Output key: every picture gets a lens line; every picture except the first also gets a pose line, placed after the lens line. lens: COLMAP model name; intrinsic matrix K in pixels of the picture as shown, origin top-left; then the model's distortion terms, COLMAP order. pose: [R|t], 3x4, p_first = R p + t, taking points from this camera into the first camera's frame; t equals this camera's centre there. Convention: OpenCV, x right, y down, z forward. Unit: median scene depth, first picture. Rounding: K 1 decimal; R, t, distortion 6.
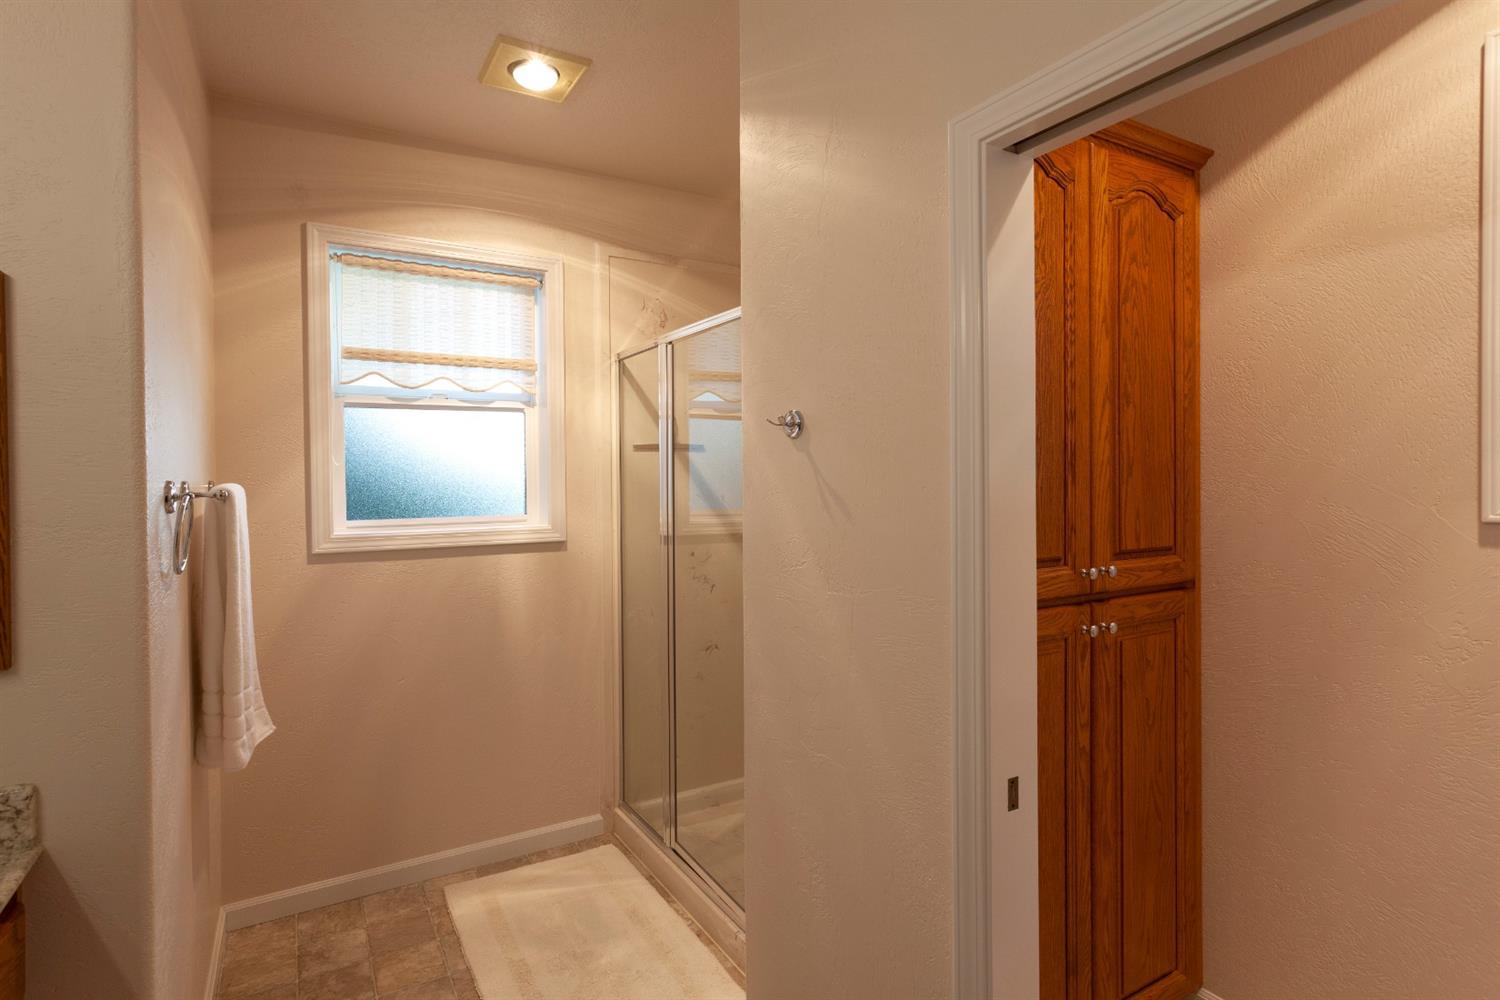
lens RADIAL K [[786.8, 0, 746.5], [0, 786.8, 484.6], [0, 0, 1]] dist [0.008227, -0.000254]
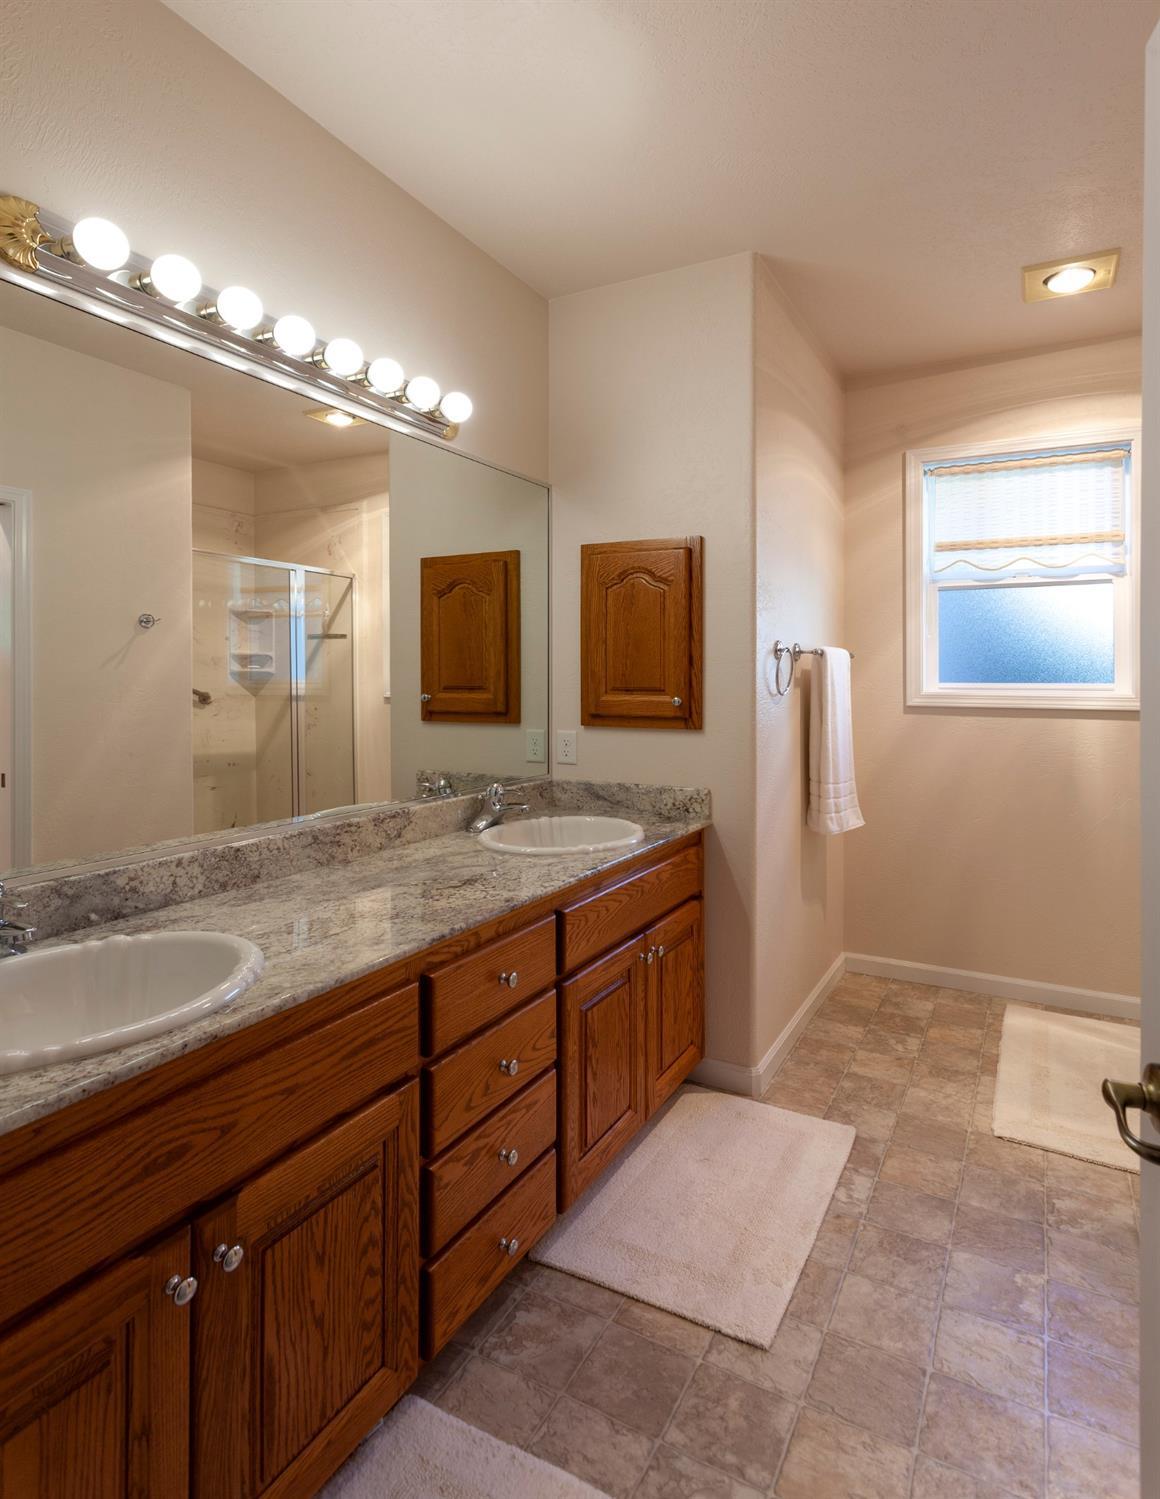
lens RADIAL K [[861.0, 0, 575.7], [0, 861.0, 671.4], [0, 0, 1]] dist [-0.002052, -0.000165]
pose [[0.527462, 0.006477, -0.849554, 0.352947], [-0.015462, 0.999879, -0.001977, 0.041343], [0.849438, 0.014178, 0.527498, -0.201107]]
